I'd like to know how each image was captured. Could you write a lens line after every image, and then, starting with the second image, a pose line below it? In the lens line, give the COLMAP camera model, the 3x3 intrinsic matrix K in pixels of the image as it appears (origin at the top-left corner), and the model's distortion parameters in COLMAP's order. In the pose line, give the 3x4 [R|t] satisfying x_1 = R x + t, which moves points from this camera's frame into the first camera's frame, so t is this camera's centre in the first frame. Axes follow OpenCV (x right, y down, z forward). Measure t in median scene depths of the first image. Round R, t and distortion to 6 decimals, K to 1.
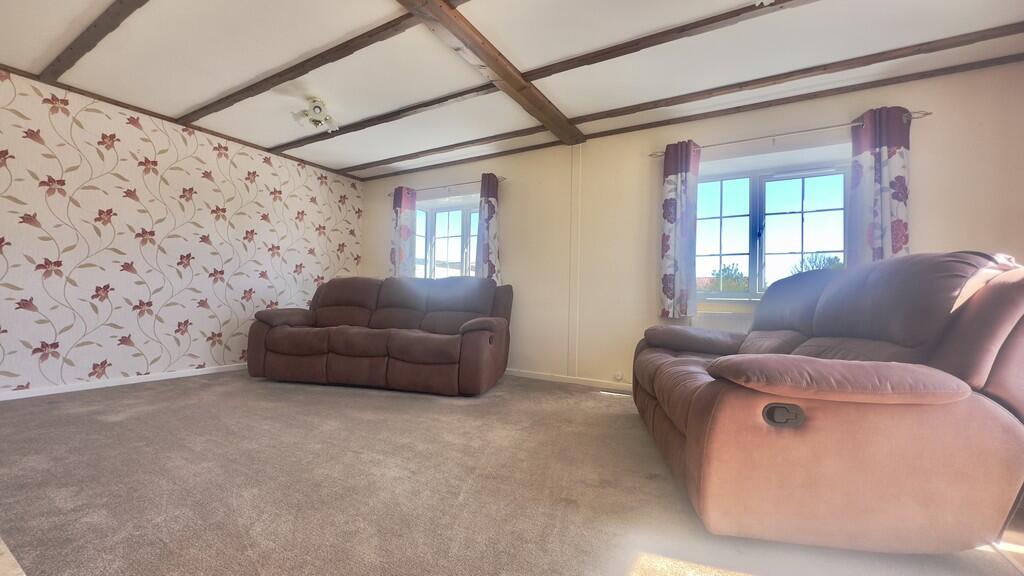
lens RADIAL K [[408.3, 0, 512.2], [0, 408.3, 286.8], [0, 0, 1]] dist [-0.004013, 0.001527]
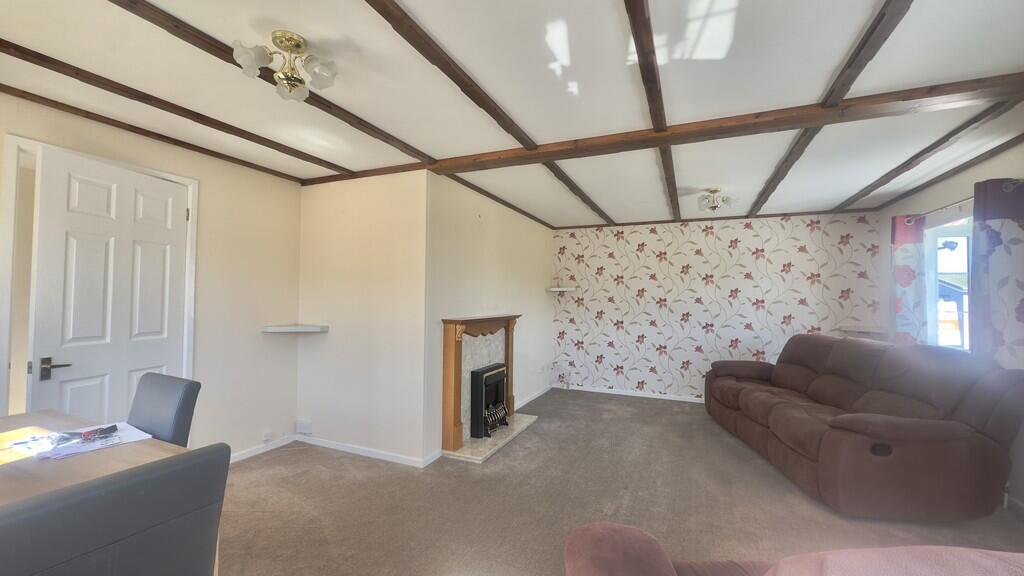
lens RADIAL K [[408.3, 0, 510.2], [0, 408.3, 286.3], [0, 0, 1]] dist [-0.004013, 0.001527]
pose [[0.108899, -0.047338, -0.992925, 0.491994], [0.015486, 0.998825, -0.045921, -0.108696], [0.993932, -0.010376, 0.109504, 0.235452]]
